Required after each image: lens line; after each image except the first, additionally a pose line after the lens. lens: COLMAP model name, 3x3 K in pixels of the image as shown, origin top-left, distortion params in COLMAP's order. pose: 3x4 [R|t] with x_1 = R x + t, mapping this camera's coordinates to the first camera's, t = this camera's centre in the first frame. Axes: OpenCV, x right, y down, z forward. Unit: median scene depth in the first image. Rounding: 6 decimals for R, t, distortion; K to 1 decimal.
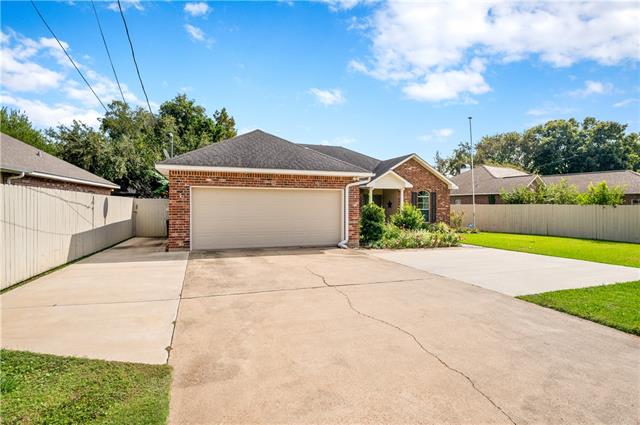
lens RADIAL K [[334.0, 0, 320.0], [0, 334.0, 212.5], [0, 0, 1]] dist [-0.002256, -0.000108]
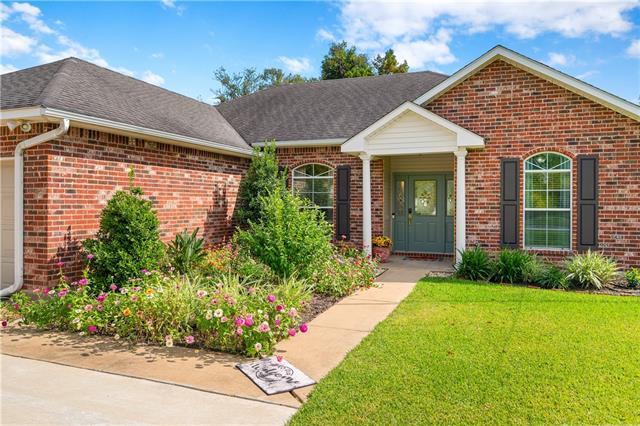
lens RADIAL K [[465.2, 0, 320.0], [0, 465.2, 213.0], [0, 0, 1]] dist [-0.000558, -0.002304]
pose [[0.761053, 0.014501, -0.648528, 0.521094], [-0.011644, 0.999894, 0.008693, -0.008509], [0.648585, 0.000936, 0.761141, 0.594803]]
